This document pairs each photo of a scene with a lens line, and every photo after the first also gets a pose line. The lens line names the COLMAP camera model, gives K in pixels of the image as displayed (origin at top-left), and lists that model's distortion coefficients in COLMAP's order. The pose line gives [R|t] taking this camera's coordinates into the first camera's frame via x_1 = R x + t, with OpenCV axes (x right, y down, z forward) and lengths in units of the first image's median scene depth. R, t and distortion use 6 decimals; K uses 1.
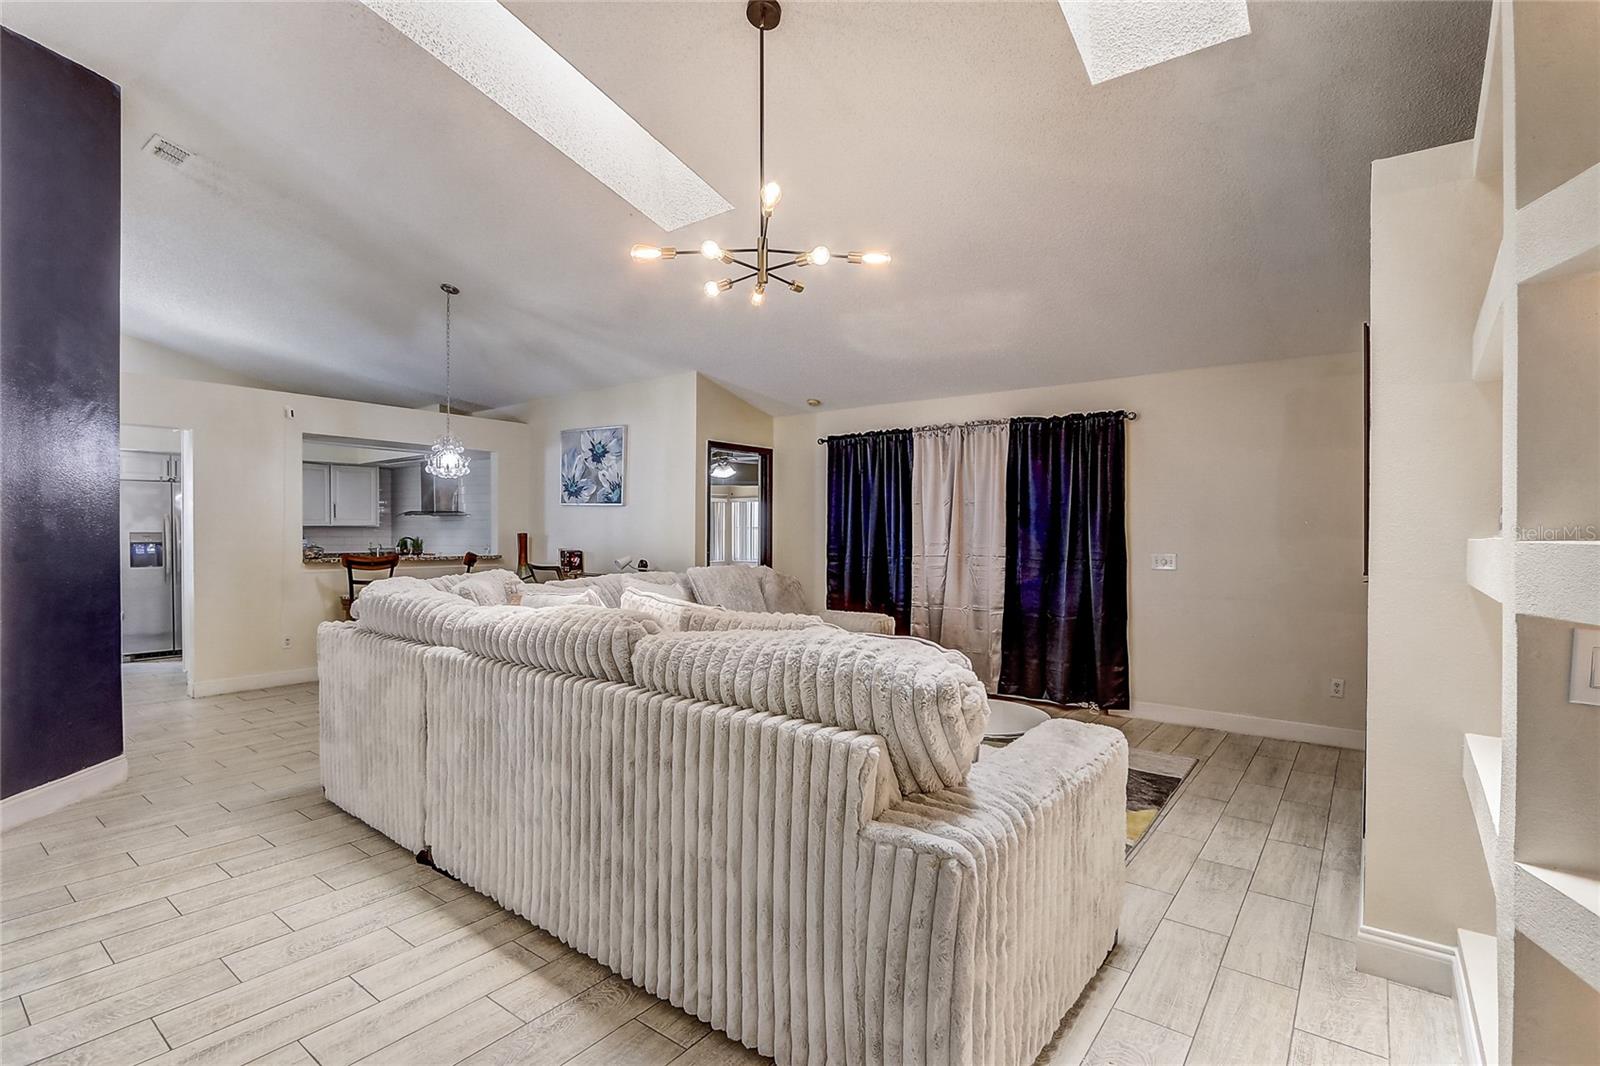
lens RADIAL K [[751.3, 0, 807.8], [0, 751.3, 531.9], [0, 0, 1]] dist [-0.017329, 0.001400]
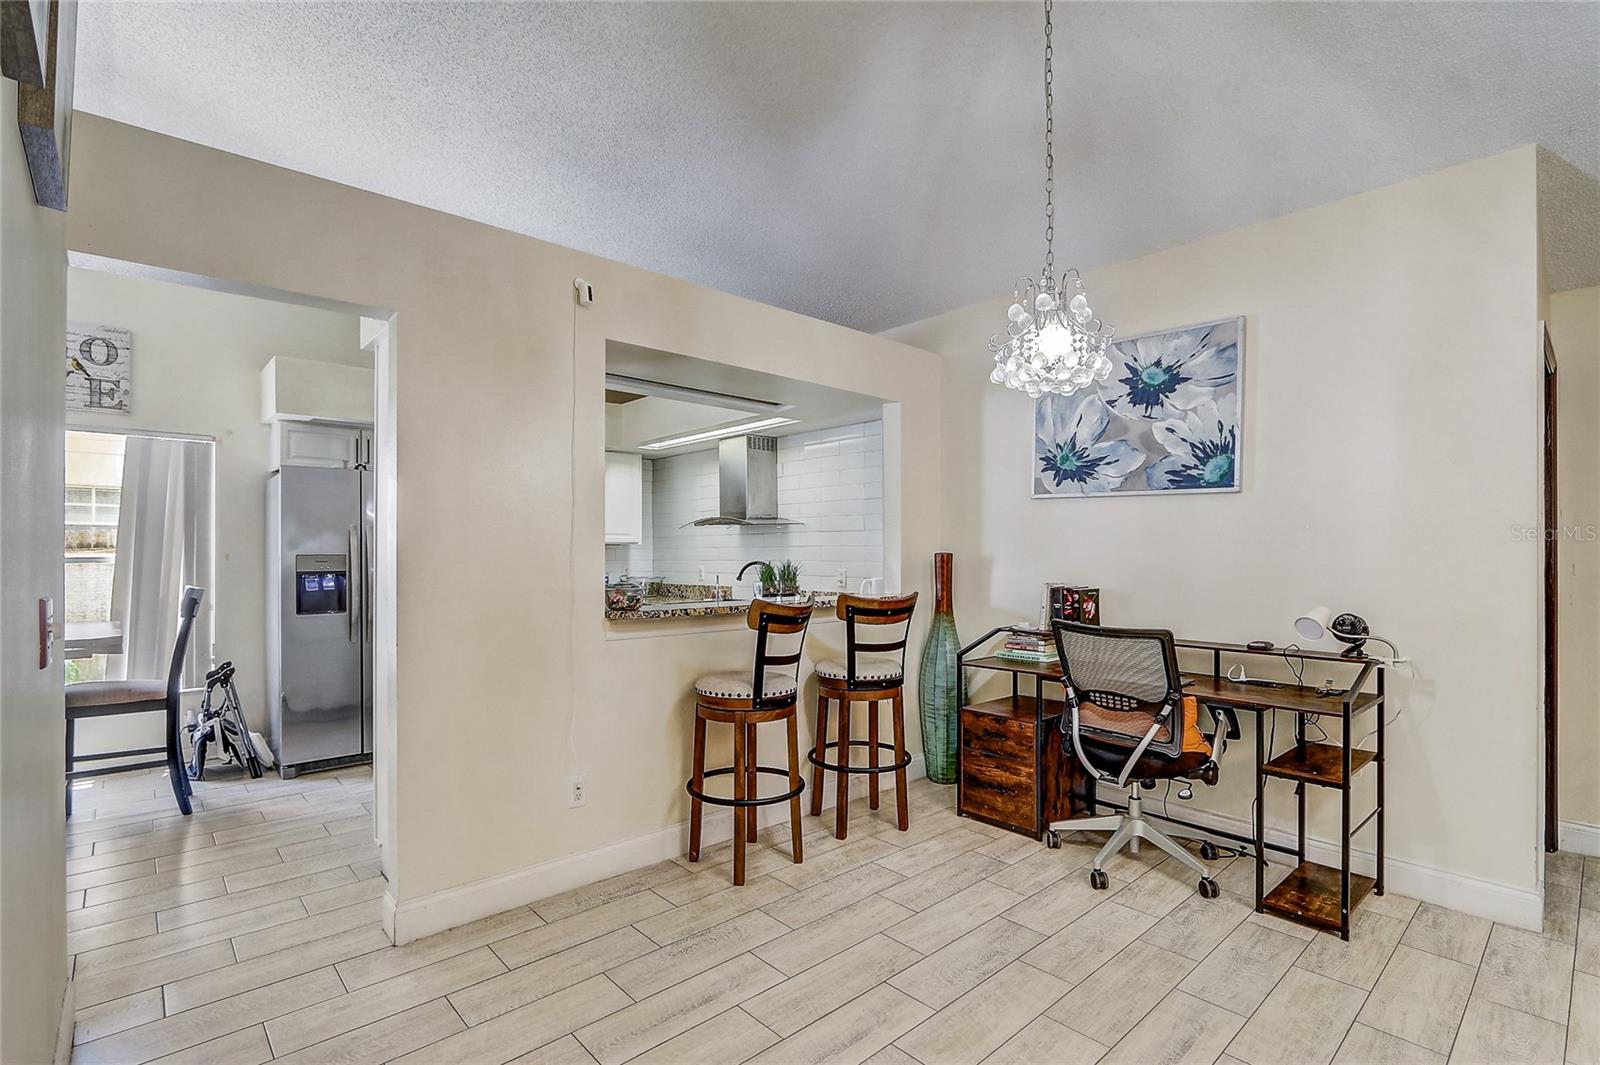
lens RADIAL K [[751.3, 0, 795.8], [0, 751.3, 534.3], [0, 0, 1]] dist [-0.017329, 0.001400]
pose [[0.982945, -0.009725, -0.183643, -0.408390], [0.005242, 0.999677, -0.024884, 0.000799], [0.183826, 0.023497, 0.982678, 0.481512]]
